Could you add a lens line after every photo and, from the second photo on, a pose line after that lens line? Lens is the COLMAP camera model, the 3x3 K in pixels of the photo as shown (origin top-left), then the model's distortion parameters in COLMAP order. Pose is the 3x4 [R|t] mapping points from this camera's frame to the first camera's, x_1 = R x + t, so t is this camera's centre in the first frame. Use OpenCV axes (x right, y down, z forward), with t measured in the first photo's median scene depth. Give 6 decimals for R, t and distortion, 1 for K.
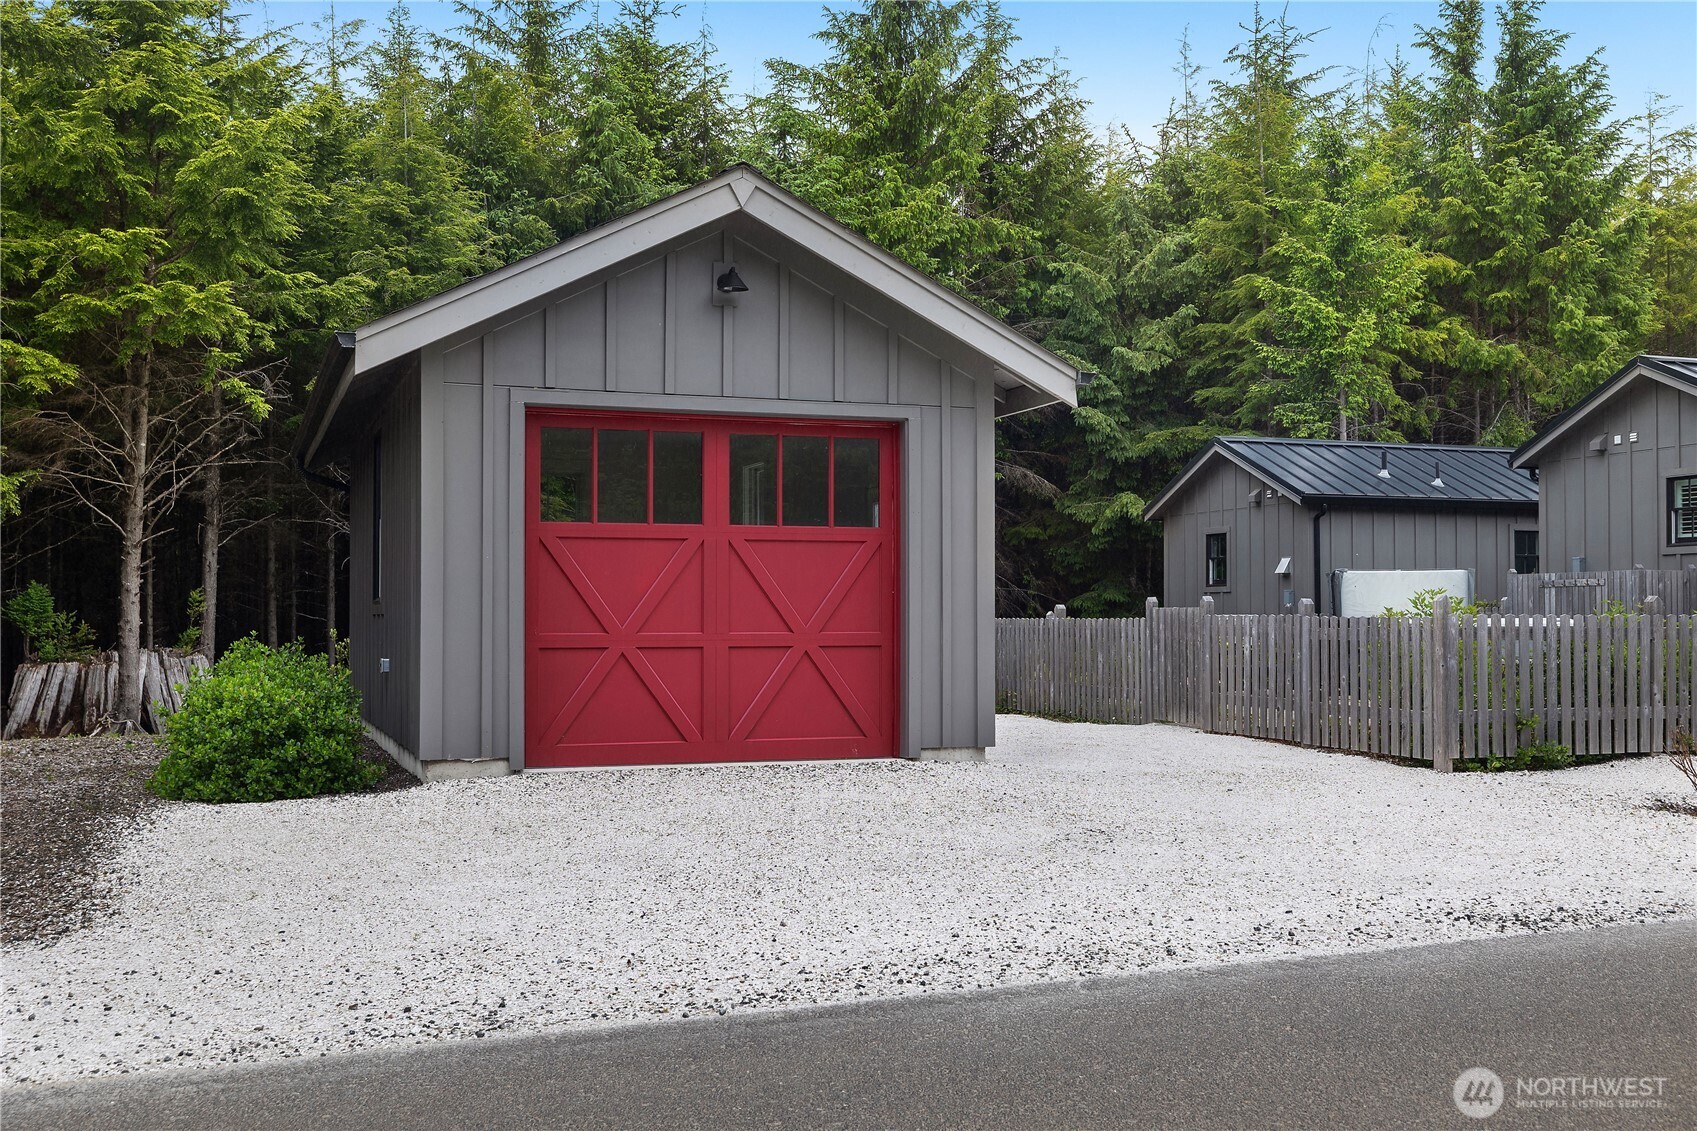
lens RADIAL K [[1717.2, 0, 850.1], [0, 1717.2, 570.4], [0, 0, 1]] dist [-0.011154, 0.000000]
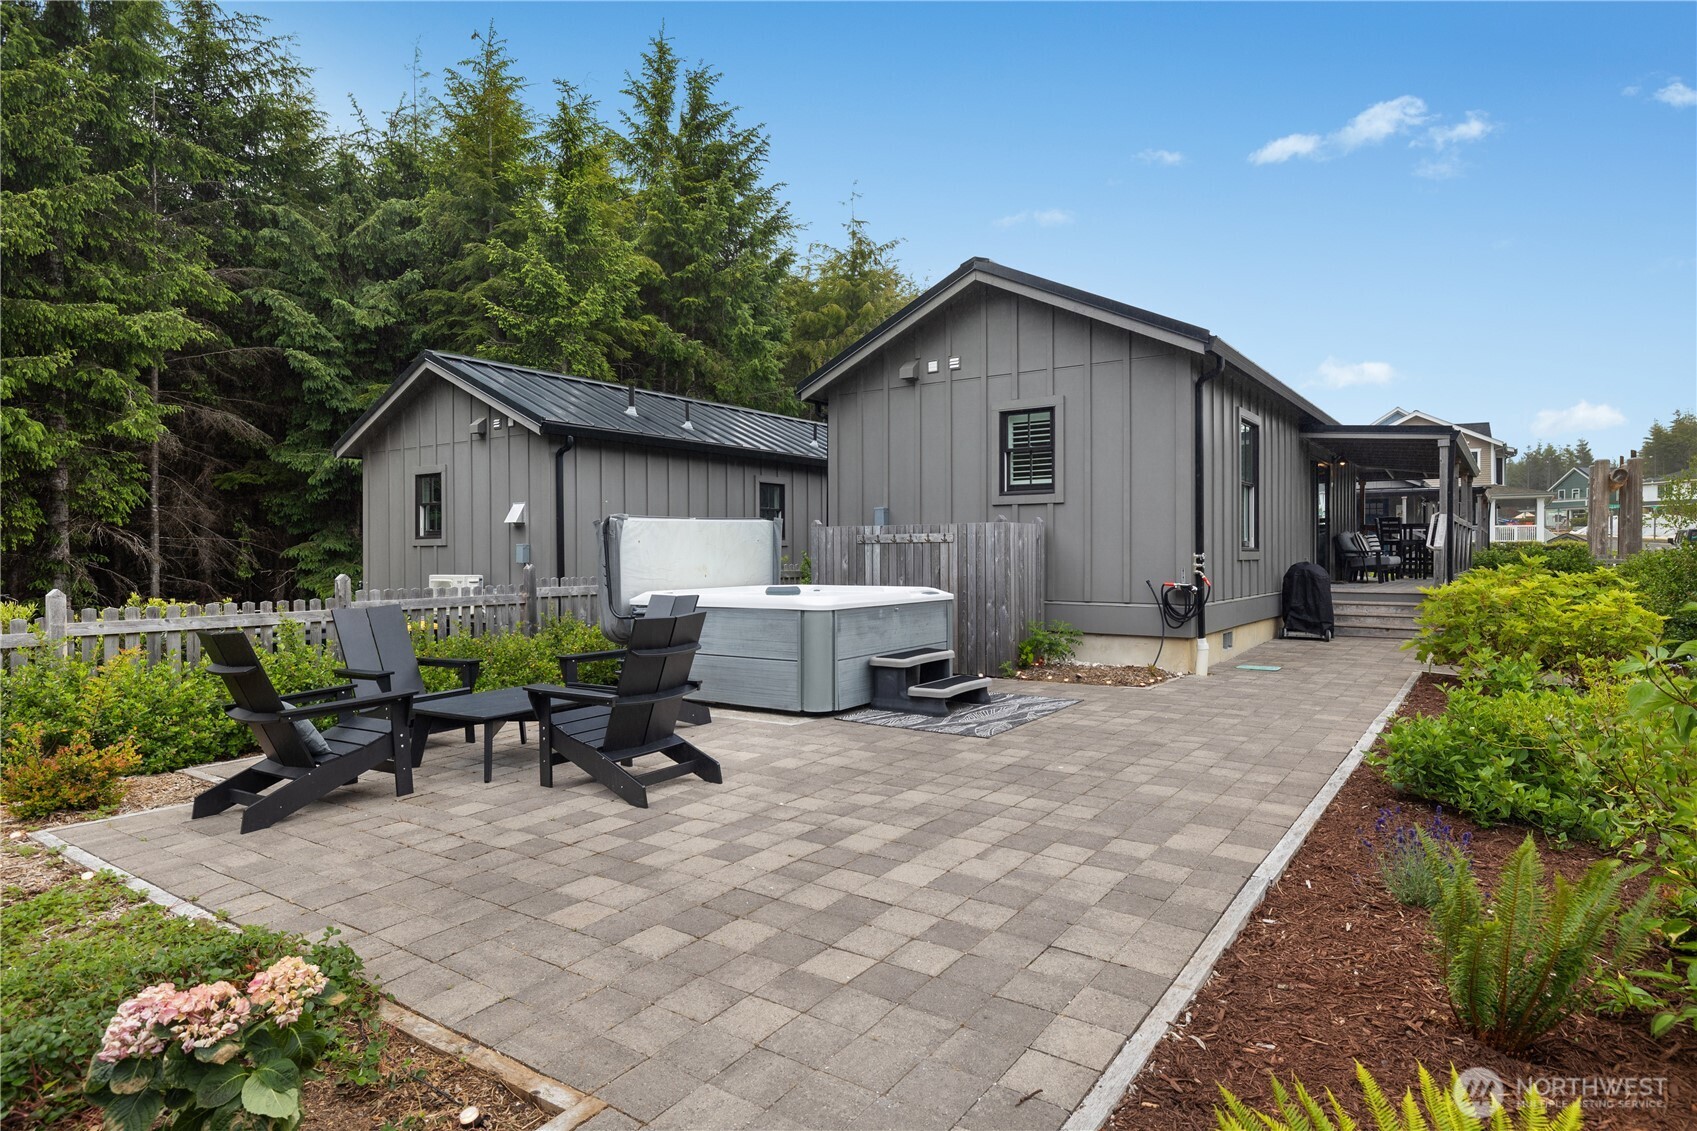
lens RADIAL K [[958.3, 0, 851.2], [0, 958.3, 563.0], [0, 0, 1]] dist [0.005012, 0.000756]
pose [[0.825104, -0.008696, 0.564914, 0.085155], [-0.012363, 0.999364, 0.033441, 0.002289], [-0.564845, -0.034576, 0.824472, 0.357997]]
